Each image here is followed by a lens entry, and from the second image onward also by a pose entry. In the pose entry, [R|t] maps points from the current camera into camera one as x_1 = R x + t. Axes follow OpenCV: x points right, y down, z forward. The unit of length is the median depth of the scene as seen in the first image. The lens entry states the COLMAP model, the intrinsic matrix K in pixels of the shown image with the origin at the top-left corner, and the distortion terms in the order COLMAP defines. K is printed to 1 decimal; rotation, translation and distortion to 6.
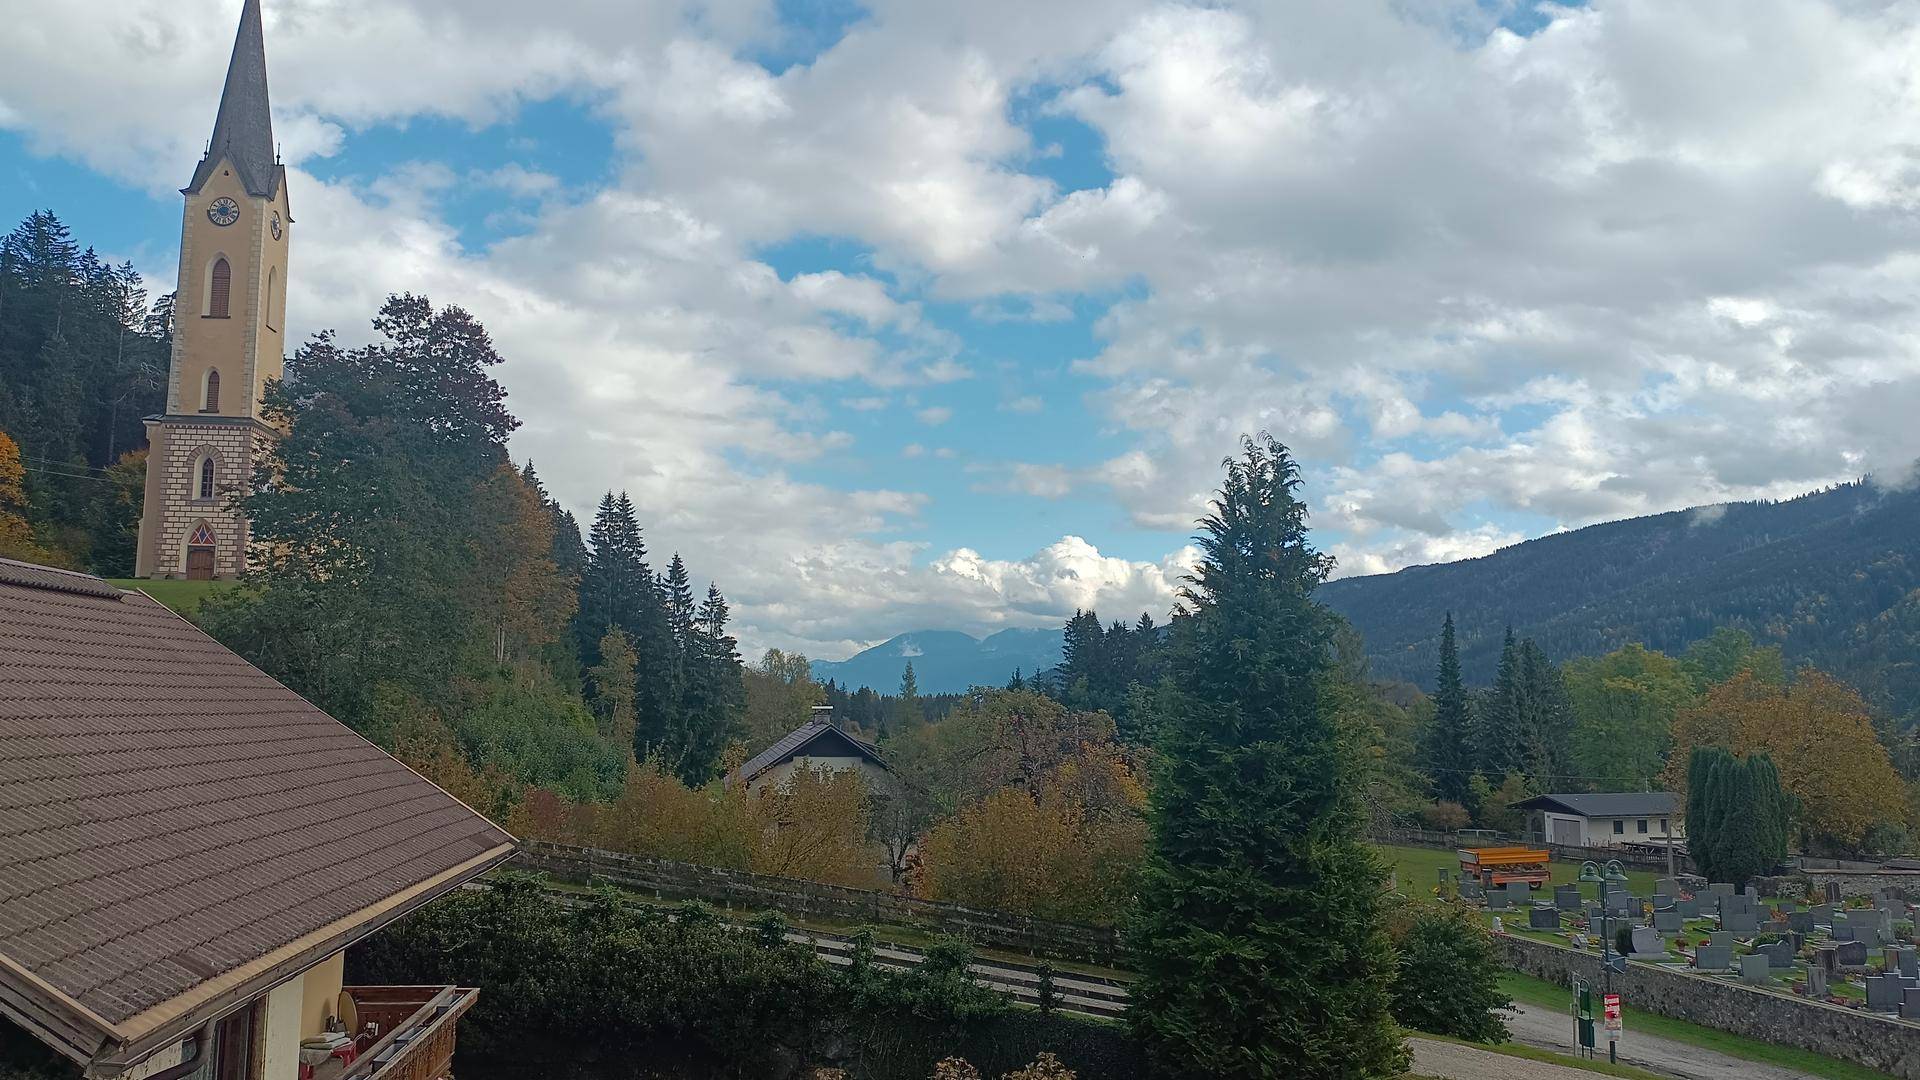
lens RADIAL K [[1411.5, 0, 951.2], [0, 1411.5, 535.6], [0, 0, 1]] dist [0.050816, -0.048734]
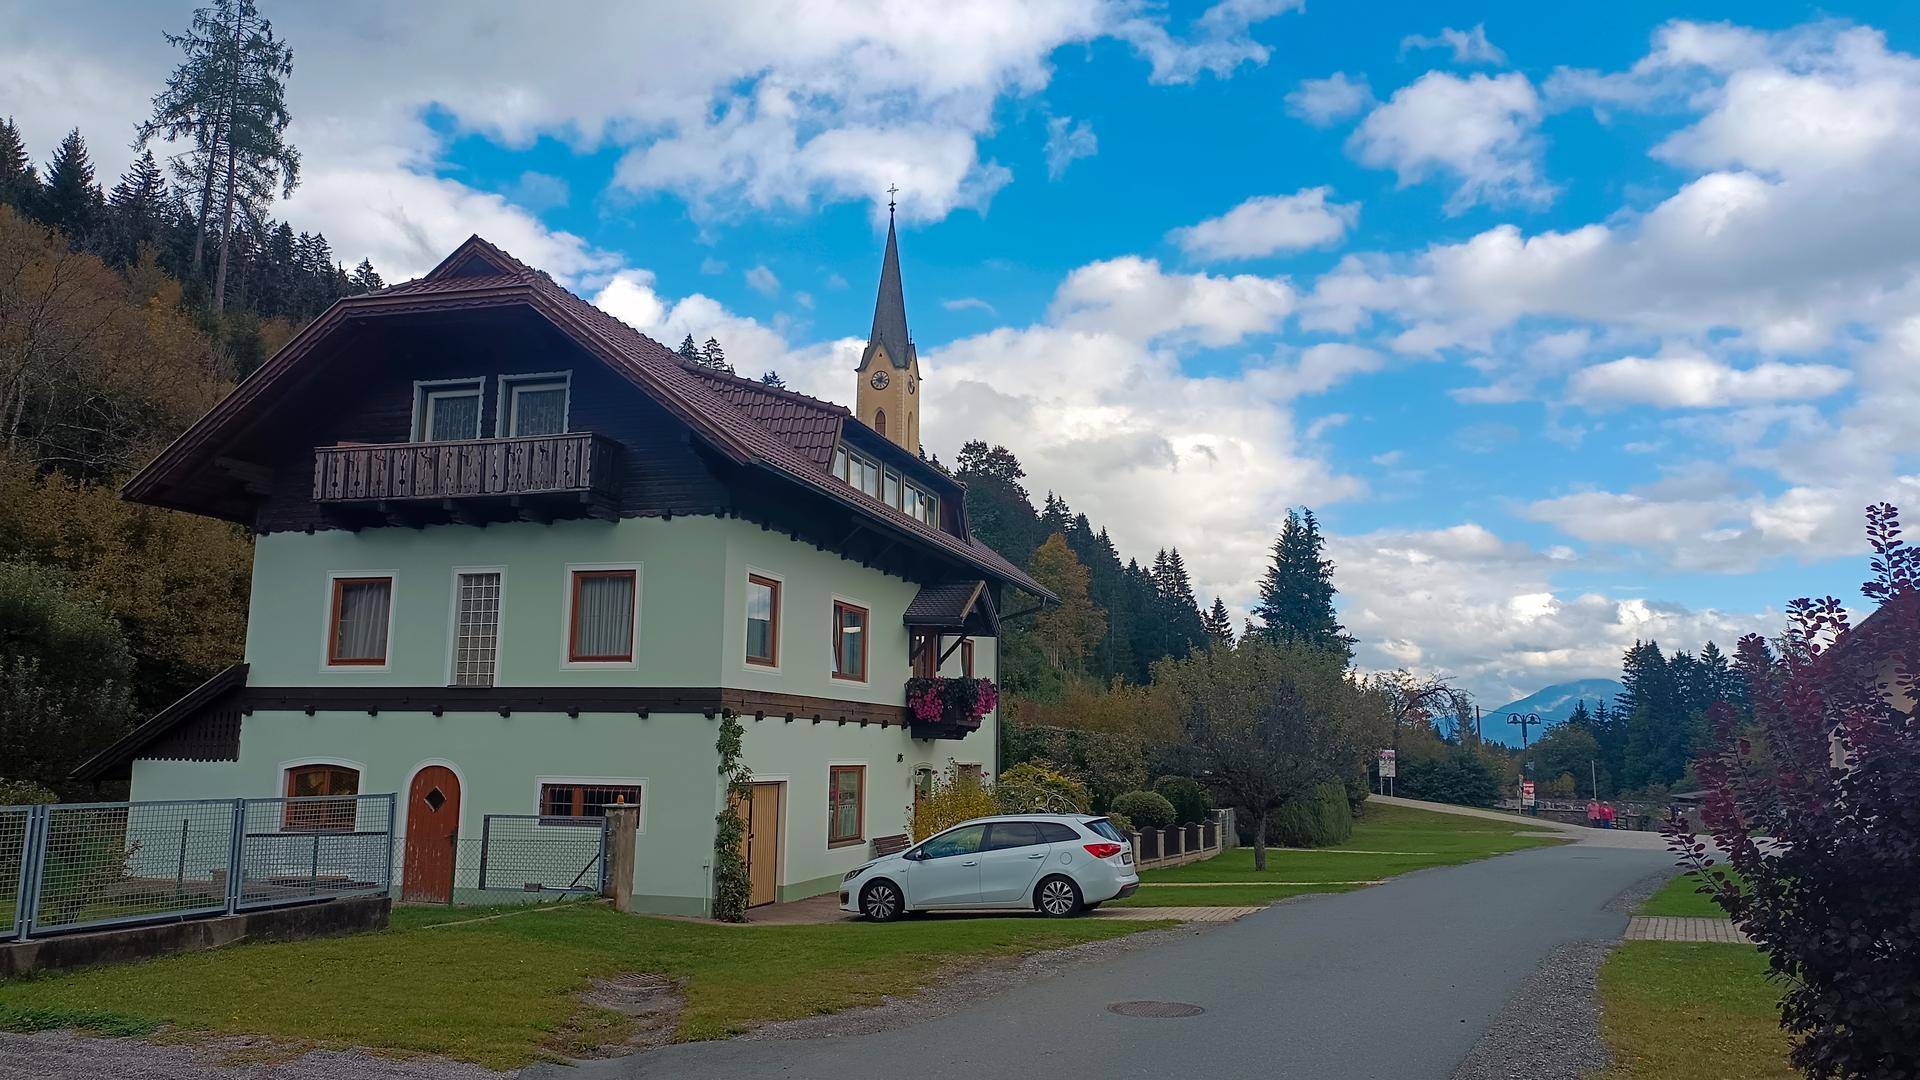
lens RADIAL K [[1411.5, 0, 957.3], [0, 1411.5, 537.9], [0, 0, 1]] dist [0.050816, -0.048734]
pose [[0.909739, -0.055686, -0.411428, 0.275266], [0.040445, 0.998138, -0.045666, 0.023406], [0.413205, 0.024904, 0.910297, -0.523366]]
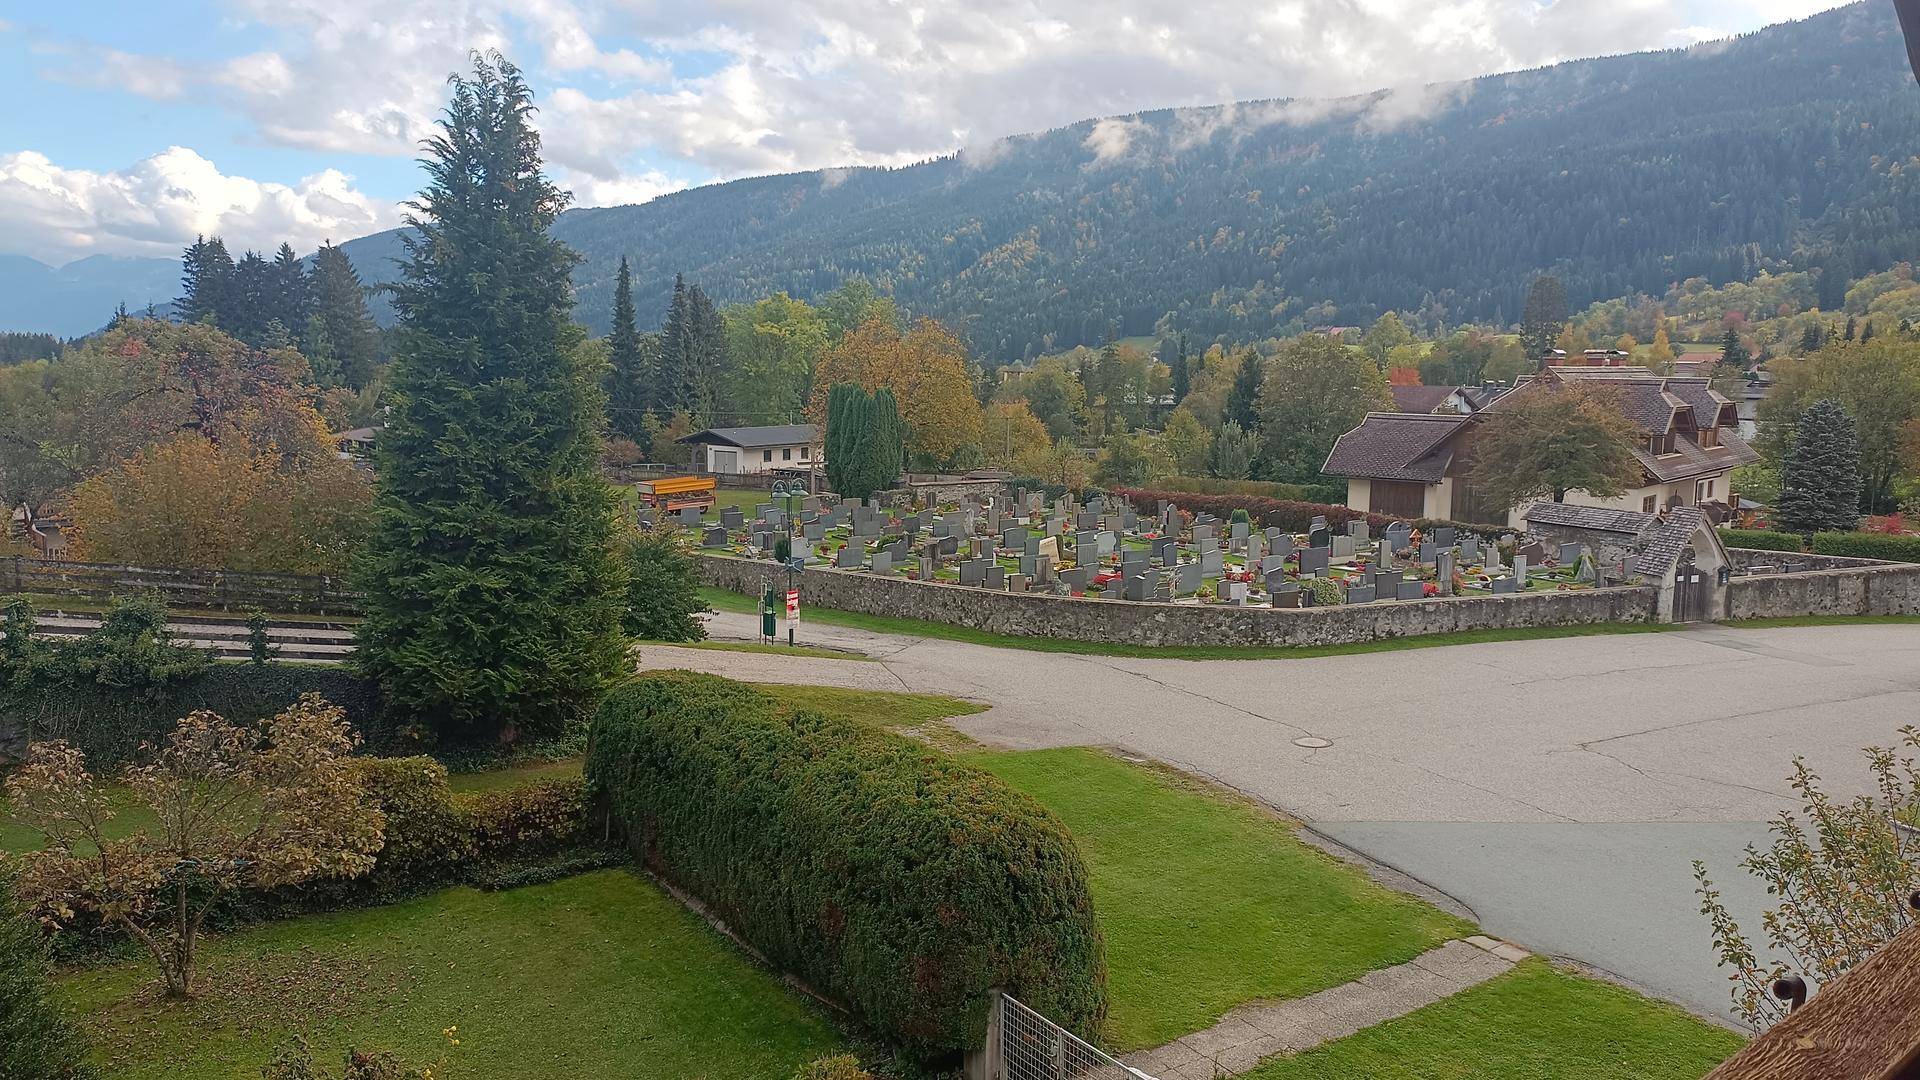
lens RADIAL K [[1411.5, 0, 957.5], [0, 1411.5, 526.5], [0, 0, 1]] dist [0.050816, -0.048734]
pose [[0.838006, -0.063522, 0.541951, -0.023996], [-0.069077, 0.972861, 0.220840, 0.002012], [-0.541271, -0.222502, 0.810876, -0.001723]]
